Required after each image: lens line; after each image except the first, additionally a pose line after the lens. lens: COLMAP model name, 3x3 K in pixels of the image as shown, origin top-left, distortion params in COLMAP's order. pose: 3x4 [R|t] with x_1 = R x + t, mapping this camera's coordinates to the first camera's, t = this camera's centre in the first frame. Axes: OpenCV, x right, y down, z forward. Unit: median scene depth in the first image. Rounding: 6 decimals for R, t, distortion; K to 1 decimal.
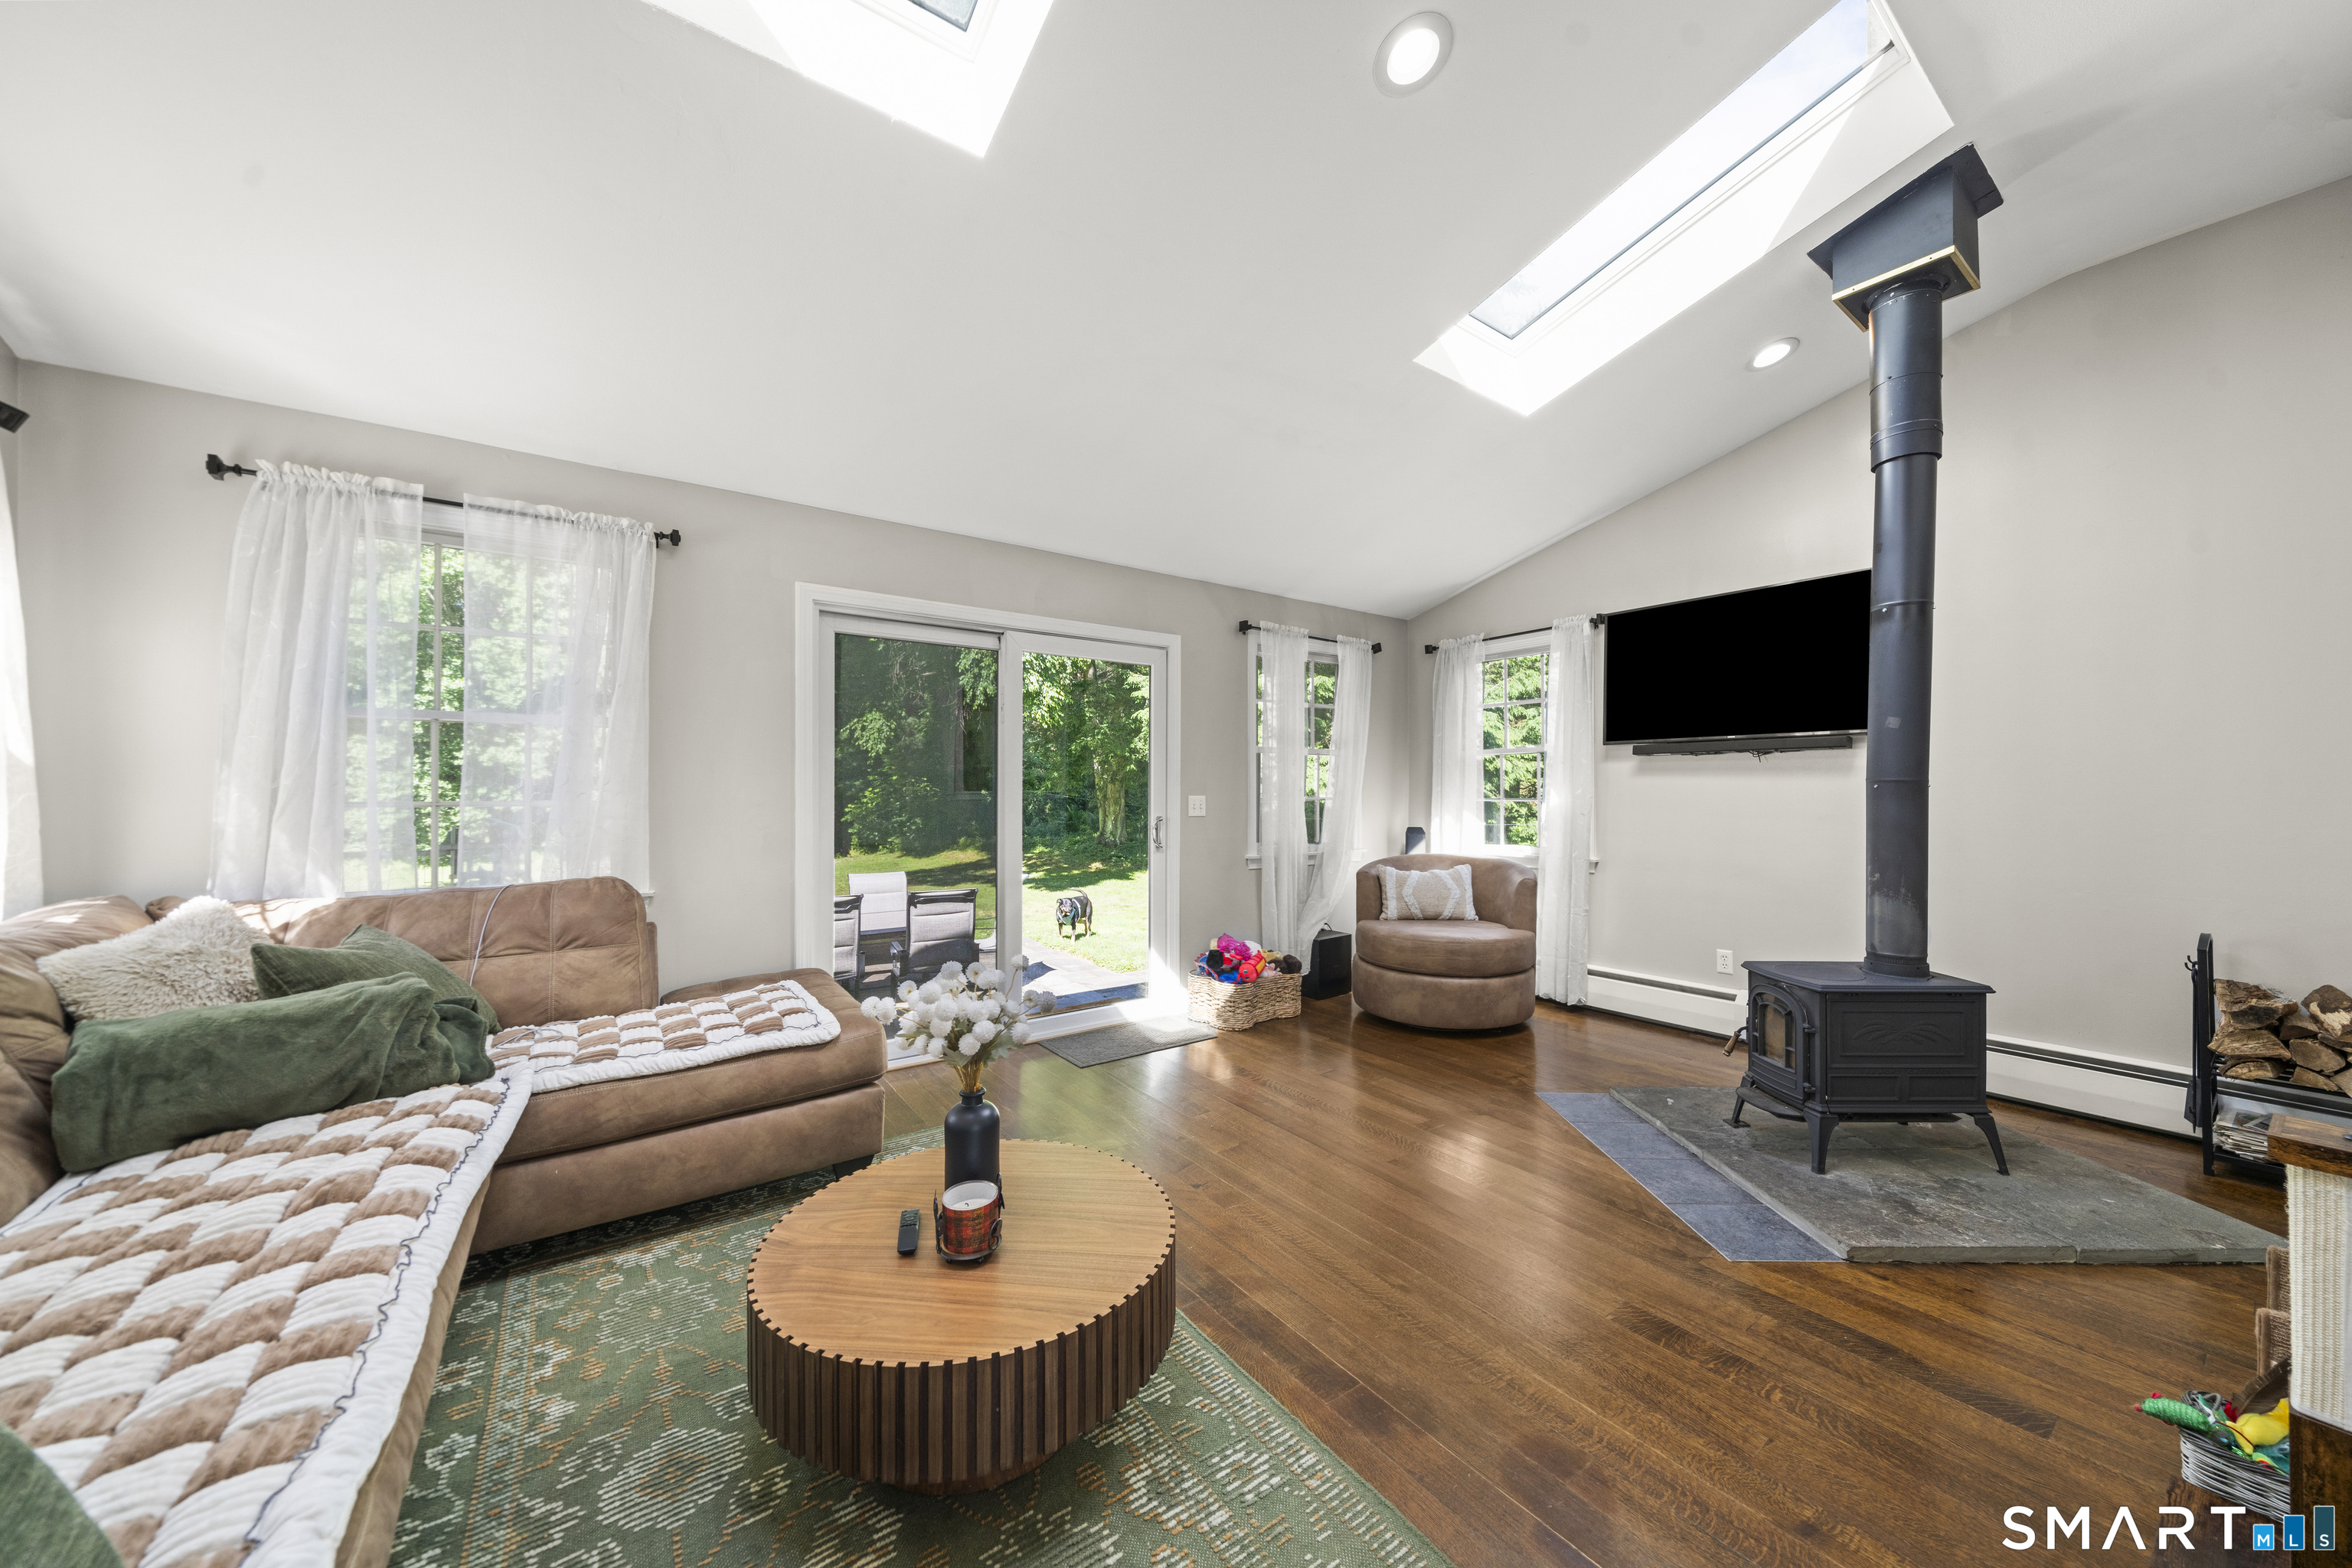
lens RADIAL K [[812.1, 0, 1160.3], [0, 812.1, 781.4], [0, 0, 1]] dist [-0.005955, 0.000459]
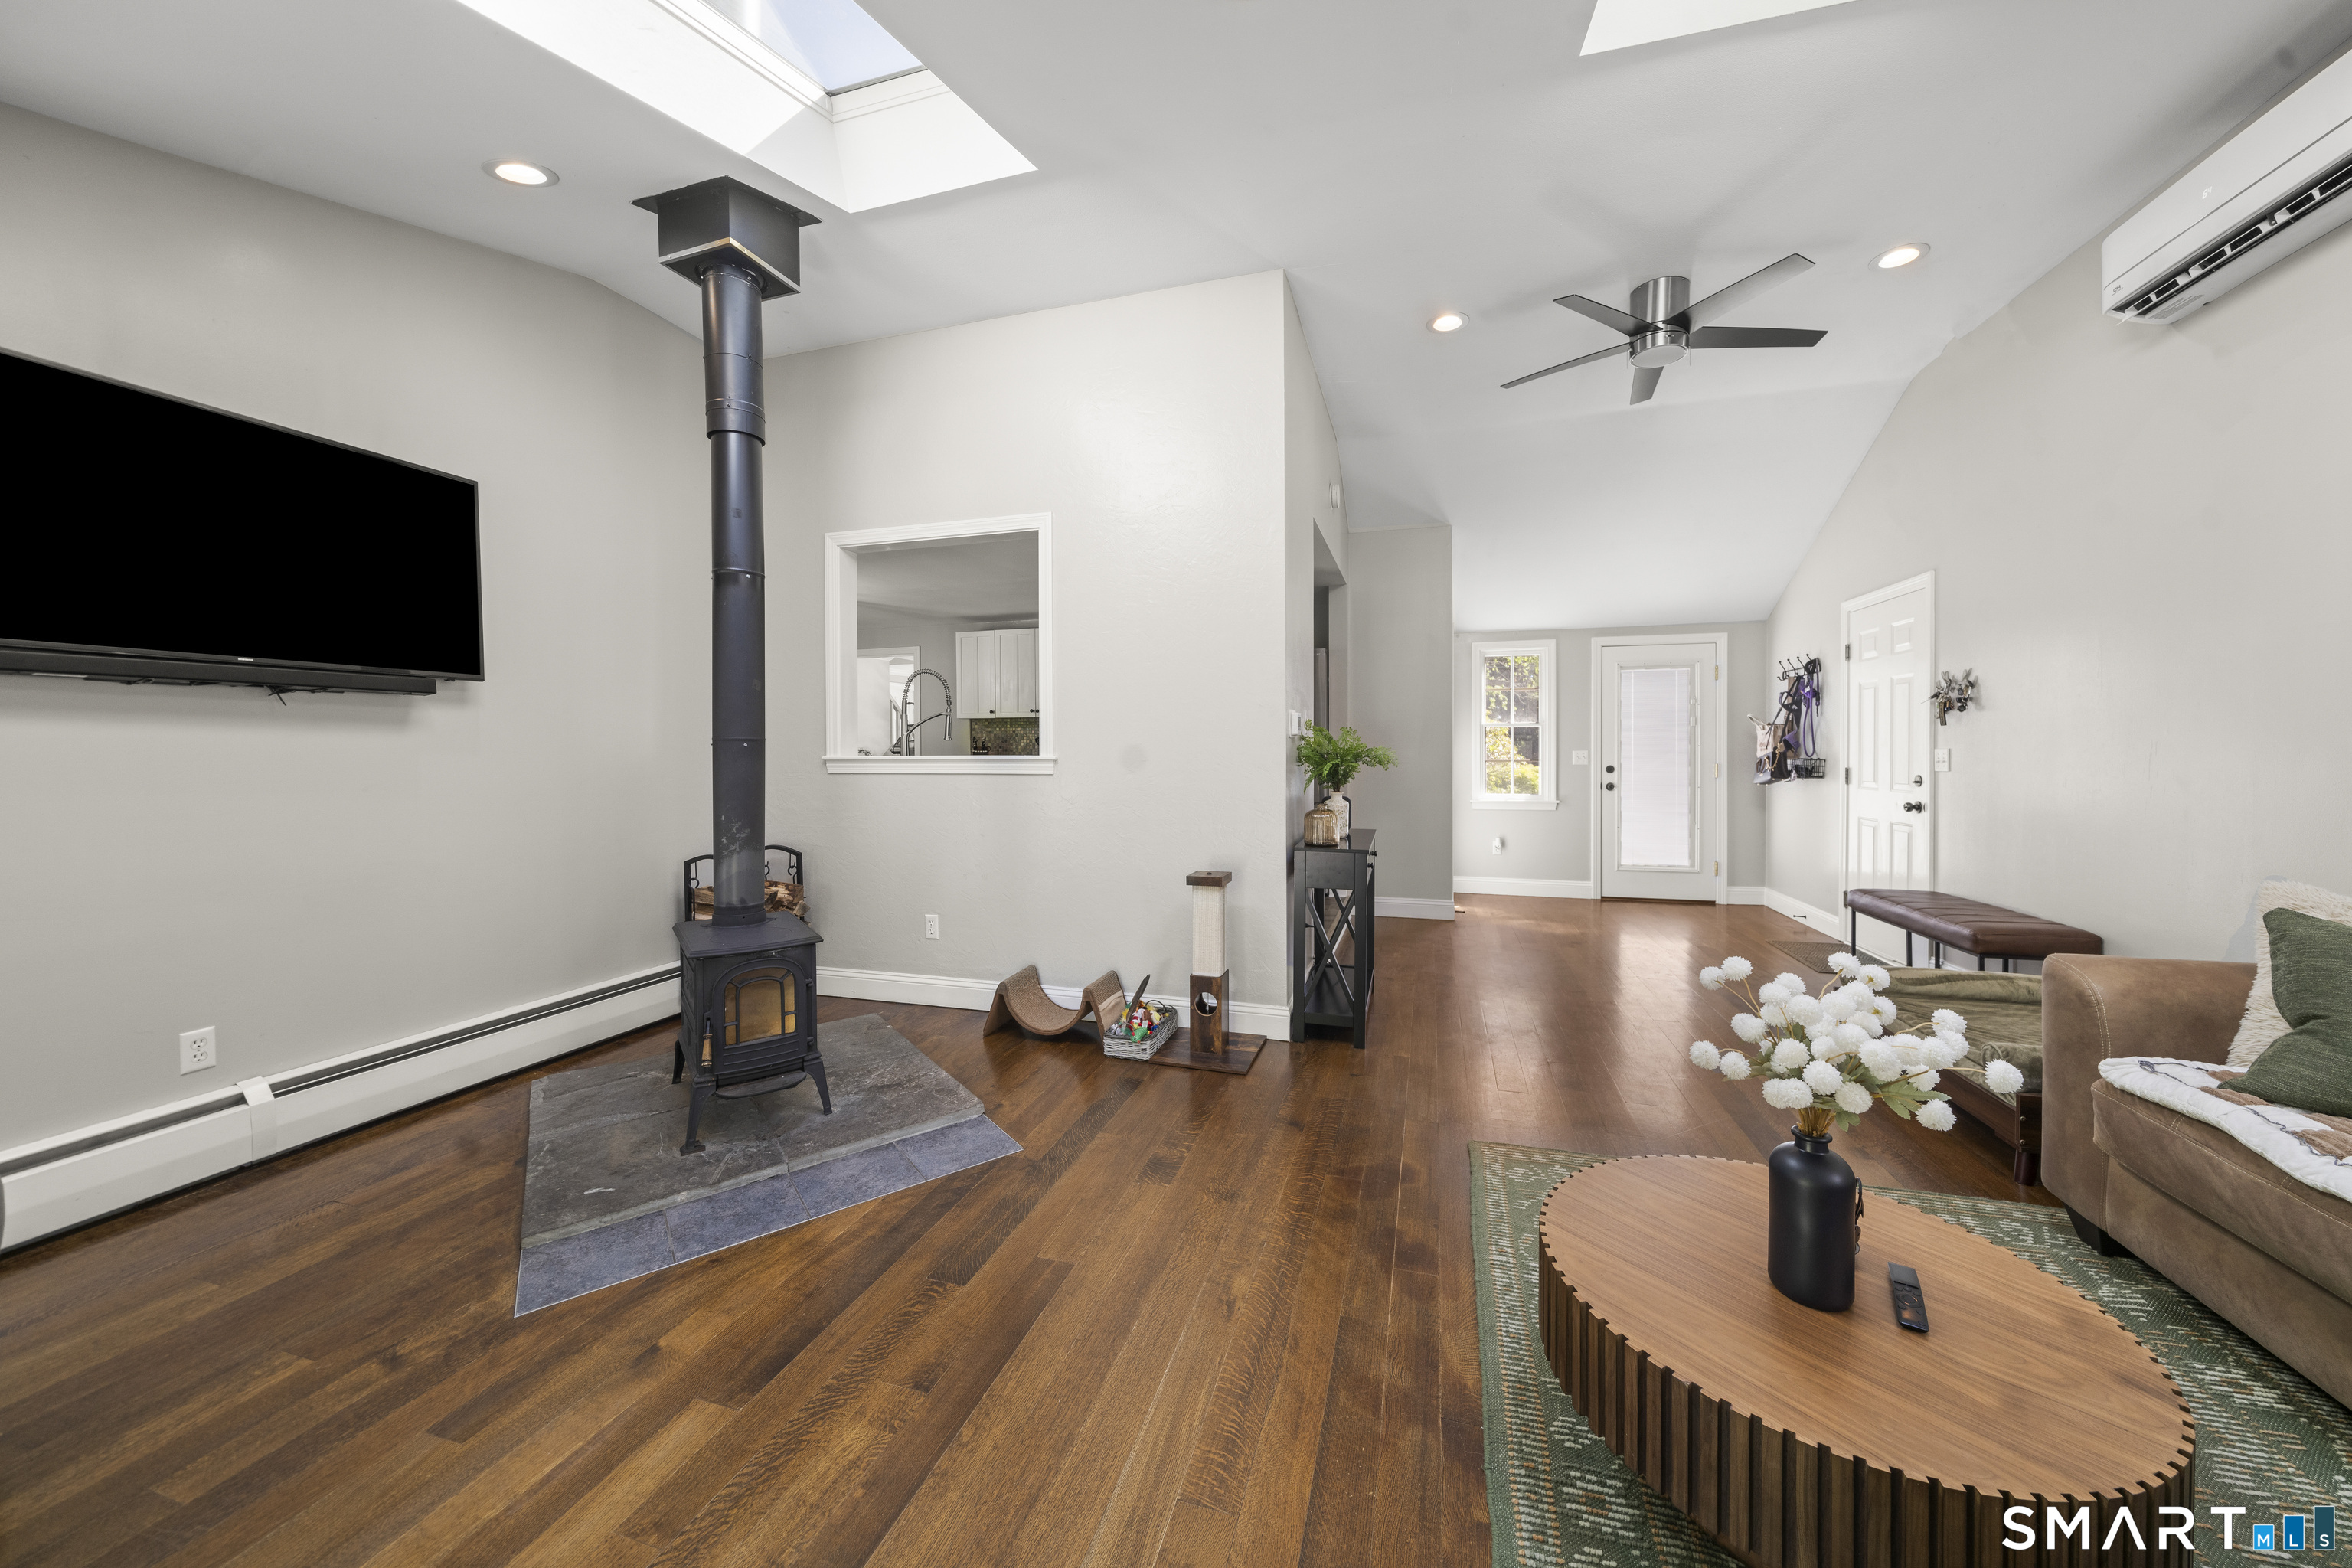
lens RADIAL K [[812.1, 0, 1191.1], [0, 812.1, 765.5], [0, 0, 1]] dist [-0.005955, 0.000459]
pose [[-0.634854, -0.014549, 0.772495, -0.303036], [-0.008453, 0.999894, 0.011885, 0.014114], [-0.772586, 0.001015, -0.634909, 1.329026]]
